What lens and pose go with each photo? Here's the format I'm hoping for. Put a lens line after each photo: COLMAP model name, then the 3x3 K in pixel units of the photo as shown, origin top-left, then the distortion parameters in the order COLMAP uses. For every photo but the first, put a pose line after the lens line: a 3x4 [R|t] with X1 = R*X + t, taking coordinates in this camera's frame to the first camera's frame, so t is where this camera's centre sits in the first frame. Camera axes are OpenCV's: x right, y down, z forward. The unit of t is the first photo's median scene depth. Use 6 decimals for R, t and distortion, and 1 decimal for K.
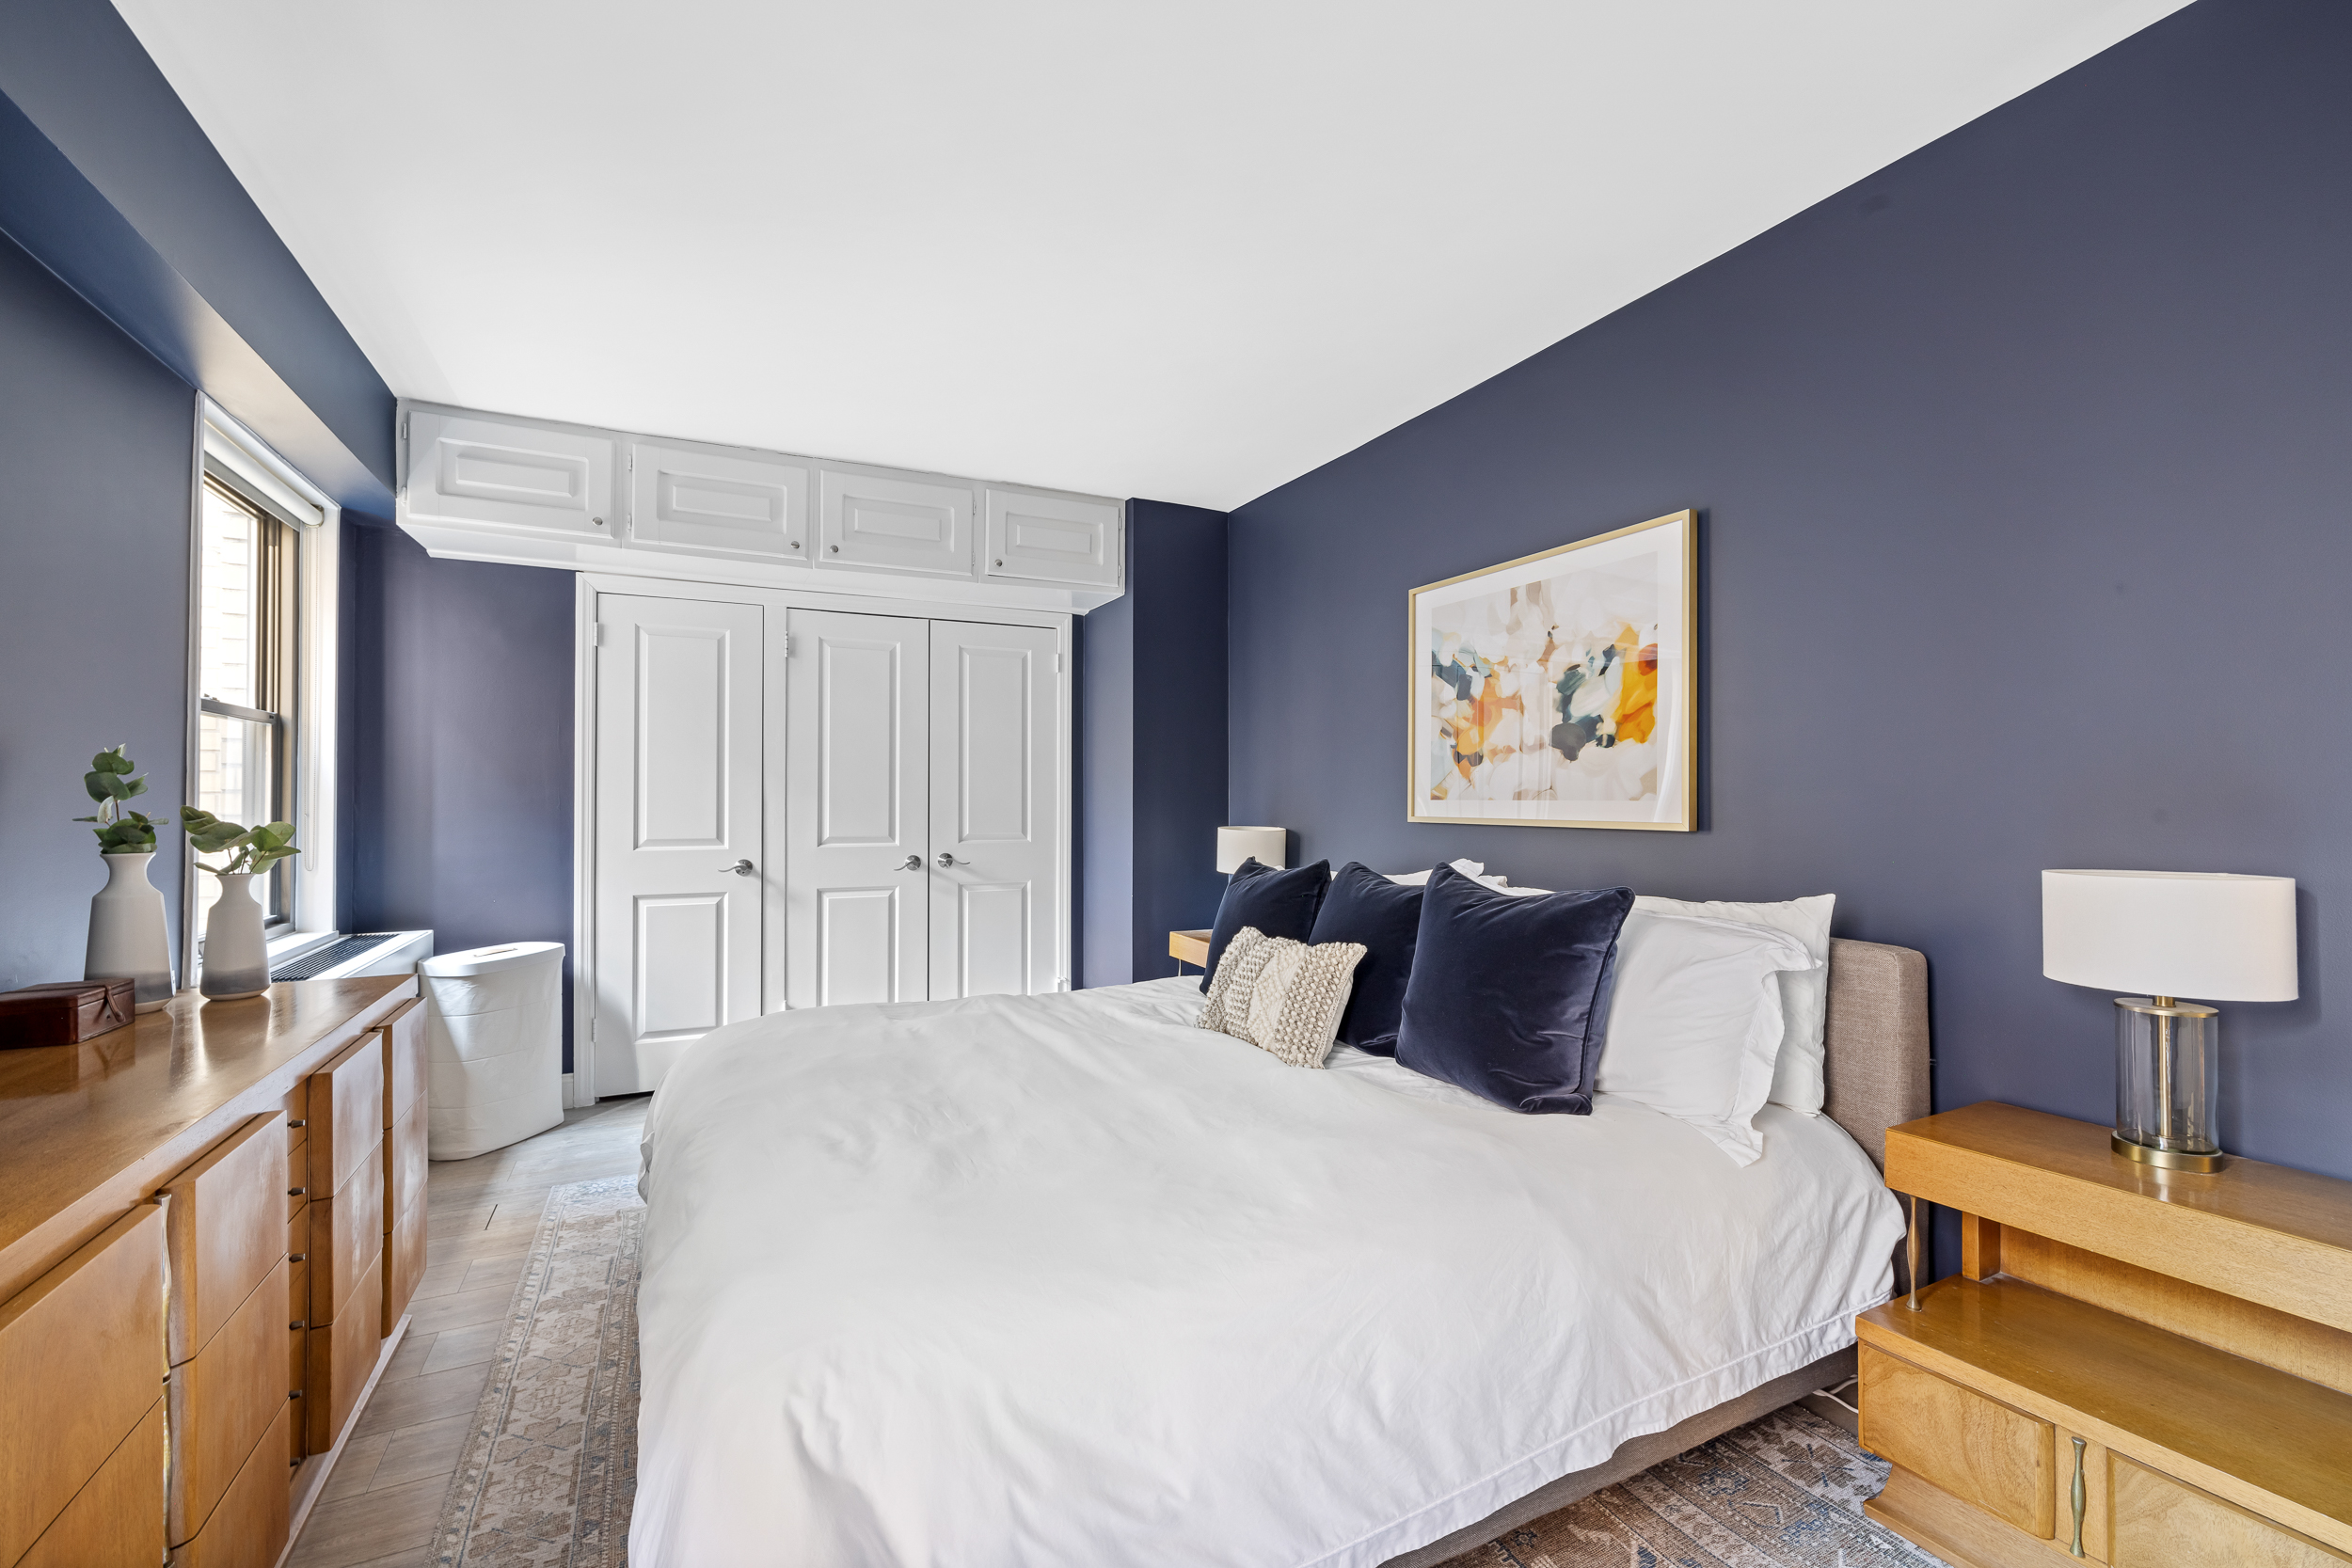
lens RADIAL K [[982.2, 0, 1172.7], [0, 982.2, 791.1], [0, 0, 1]] dist [0.000952, -0.000388]
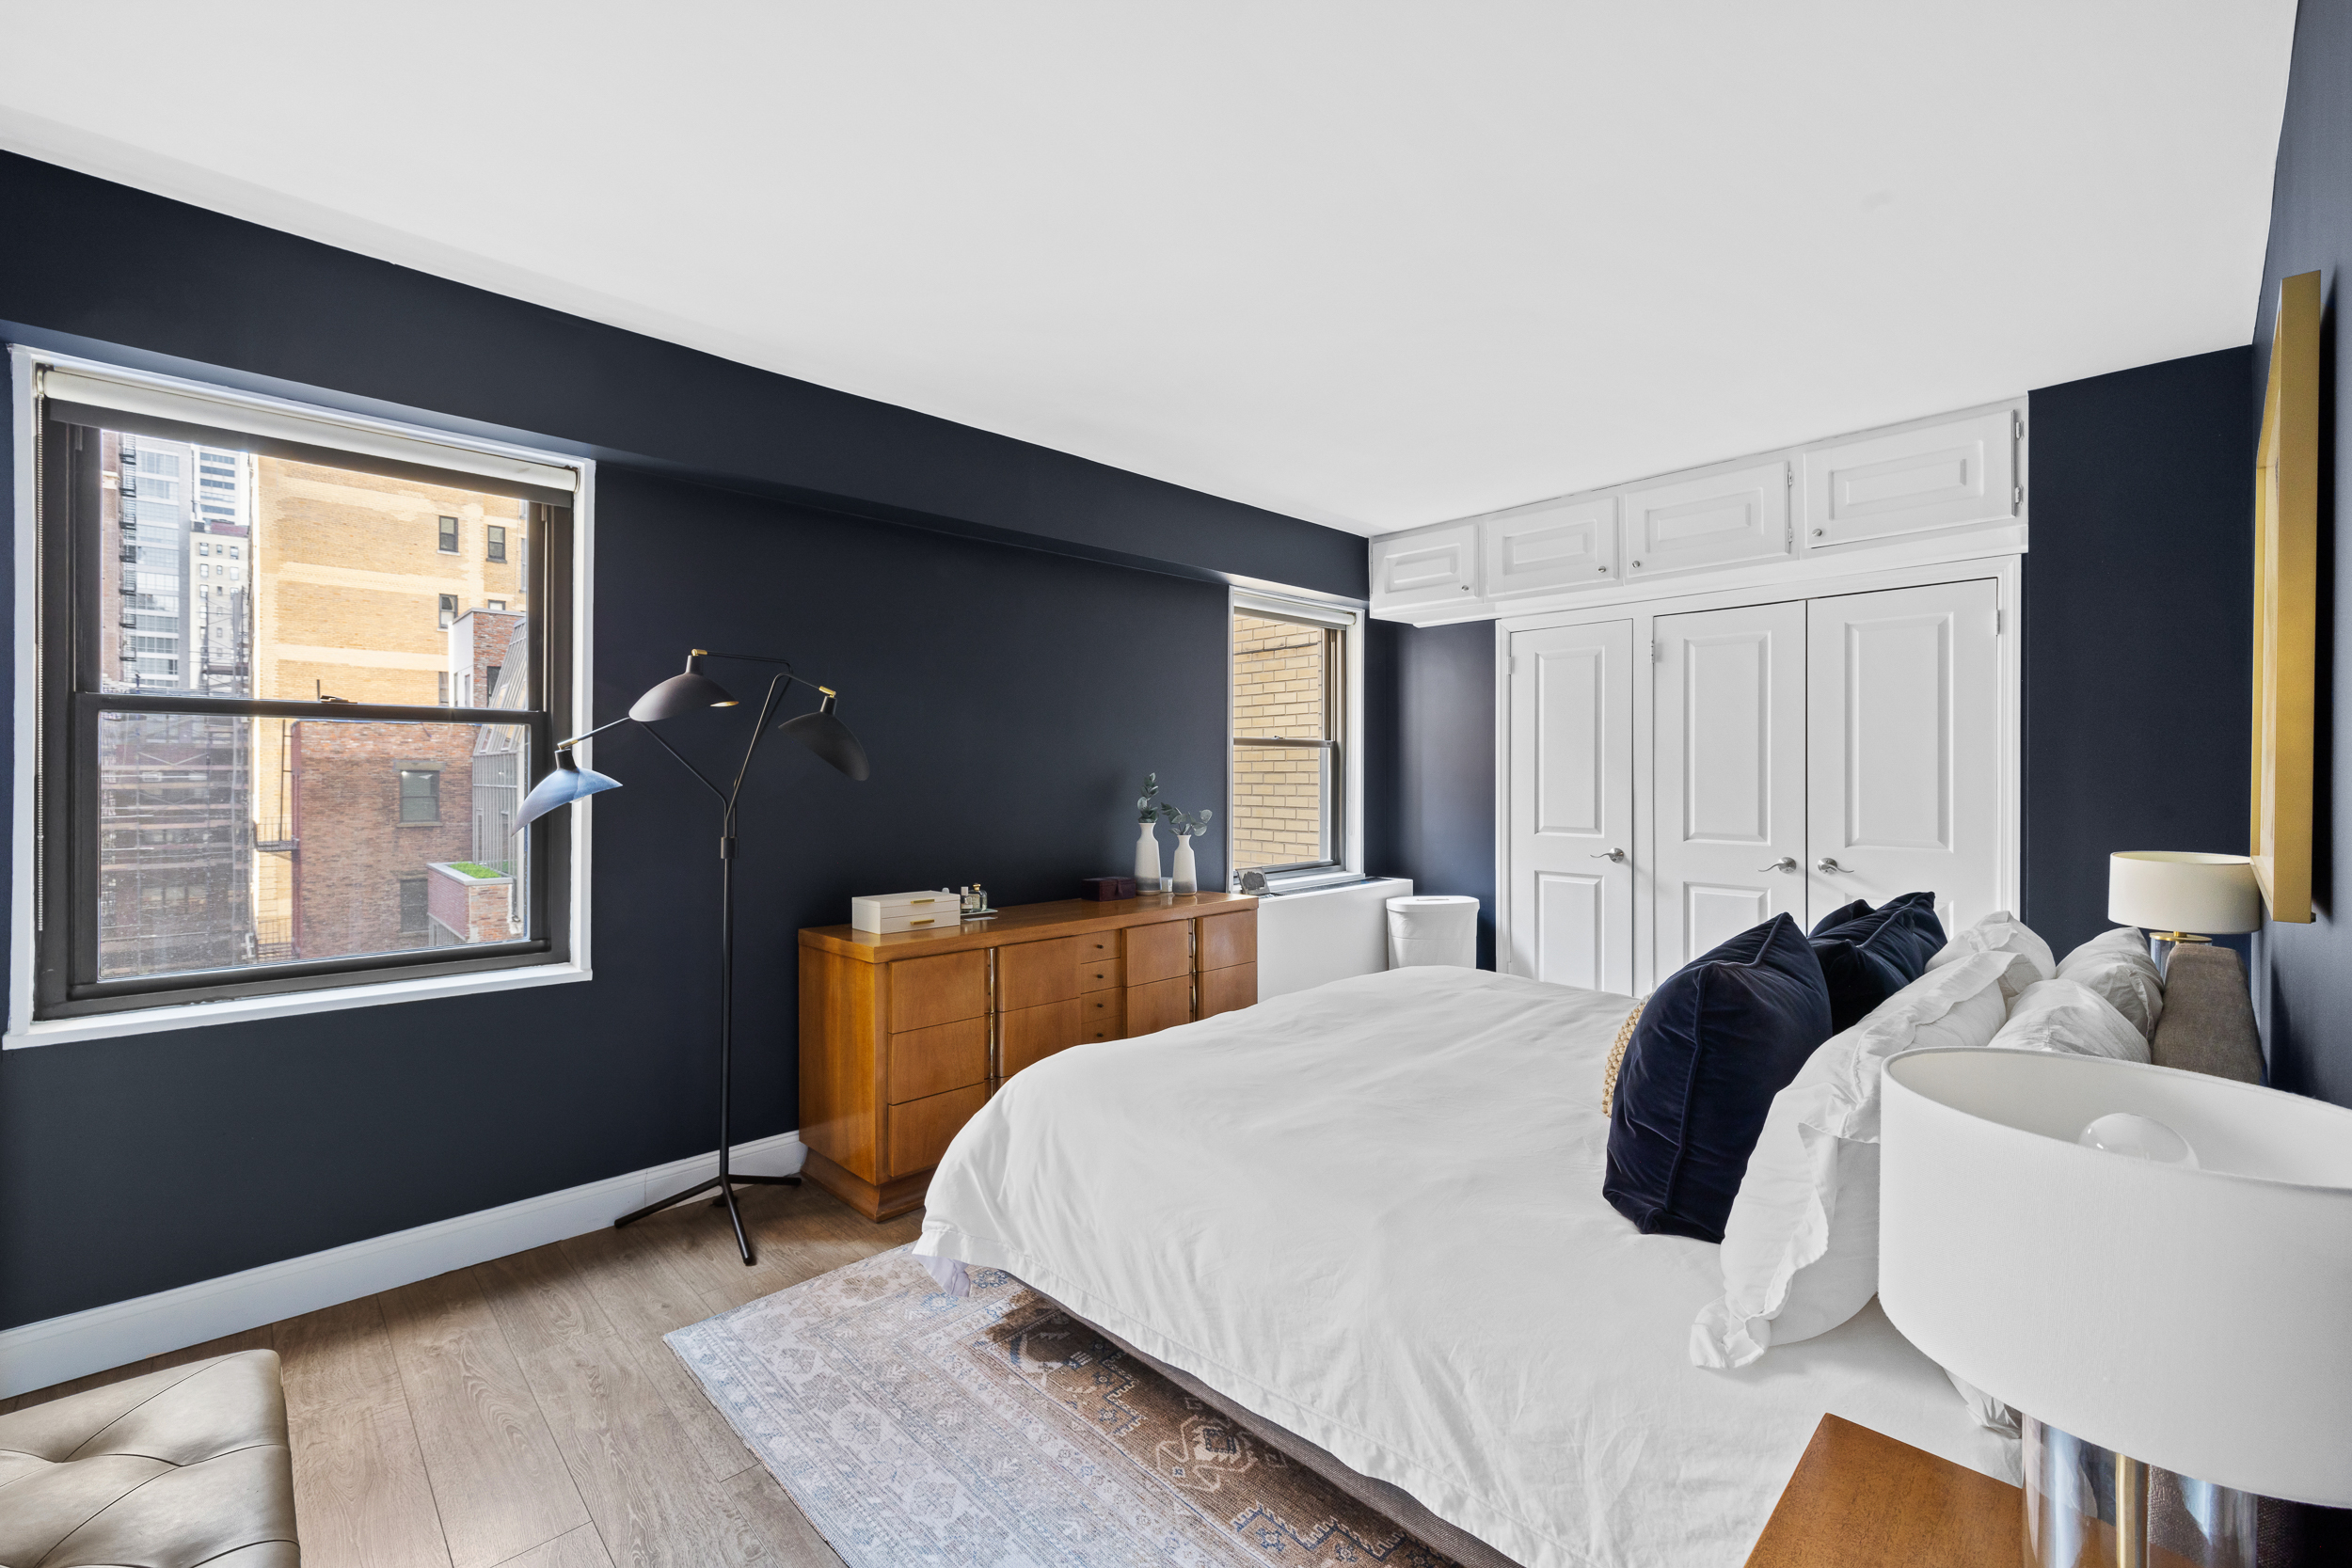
lens RADIAL K [[982.2, 0, 1169.3], [0, 982.2, 776.4], [0, 0, 1]] dist [0.000952, -0.000388]
pose [[0.295003, 0.002058, -0.955494, 0.529229], [0.011112, 0.999923, 0.005585, -0.026653], [0.955432, -0.012265, 0.294957, 0.194084]]
